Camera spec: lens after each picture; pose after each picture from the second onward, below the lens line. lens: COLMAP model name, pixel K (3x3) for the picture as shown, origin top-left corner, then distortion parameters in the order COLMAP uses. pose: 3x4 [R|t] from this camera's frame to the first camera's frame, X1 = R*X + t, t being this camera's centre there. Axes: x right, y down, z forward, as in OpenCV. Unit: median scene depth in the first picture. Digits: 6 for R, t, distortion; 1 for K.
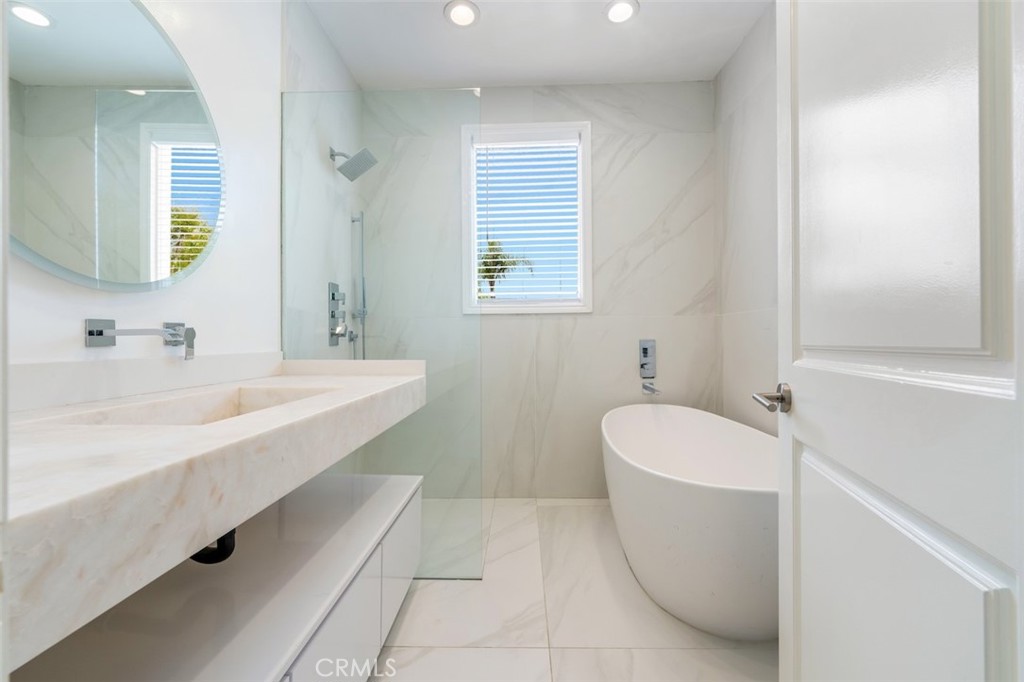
lens RADIAL K [[411.5, 0, 512.6], [0, 411.5, 340.0], [0, 0, 1]] dist [-0.004207, -0.000971]
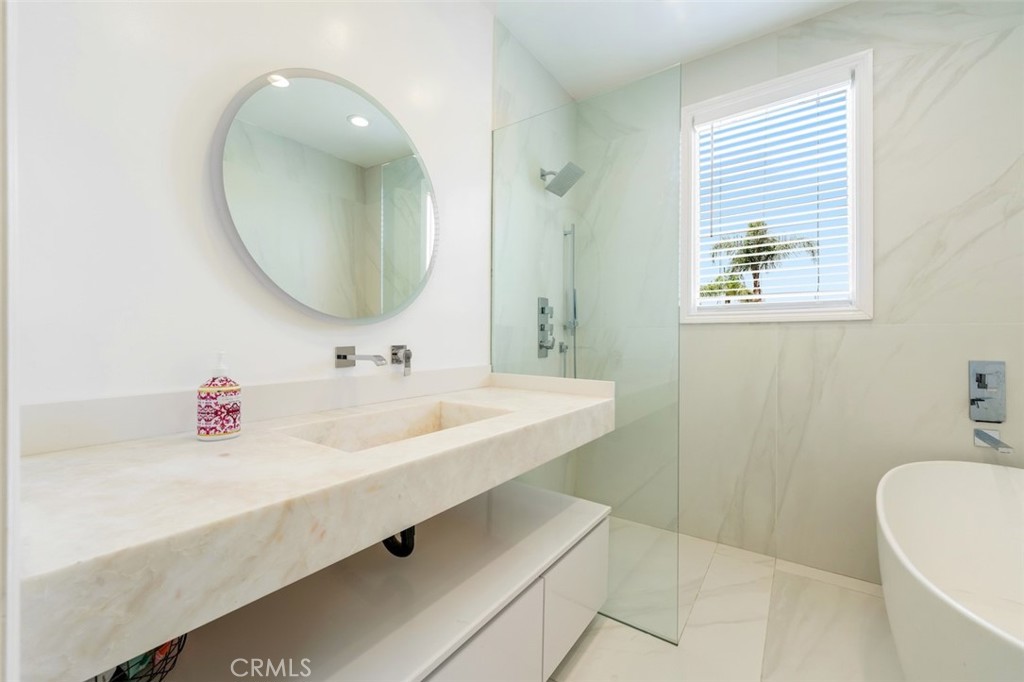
lens RADIAL K [[411.5, 0, 510.8], [0, 411.5, 338.4], [0, 0, 1]] dist [-0.004207, -0.000971]
pose [[0.830419, 0.008510, -0.557074, 0.084667], [-0.007533, 0.999963, 0.004047, -0.039834], [0.557088, 0.000836, 0.830453, 0.086434]]
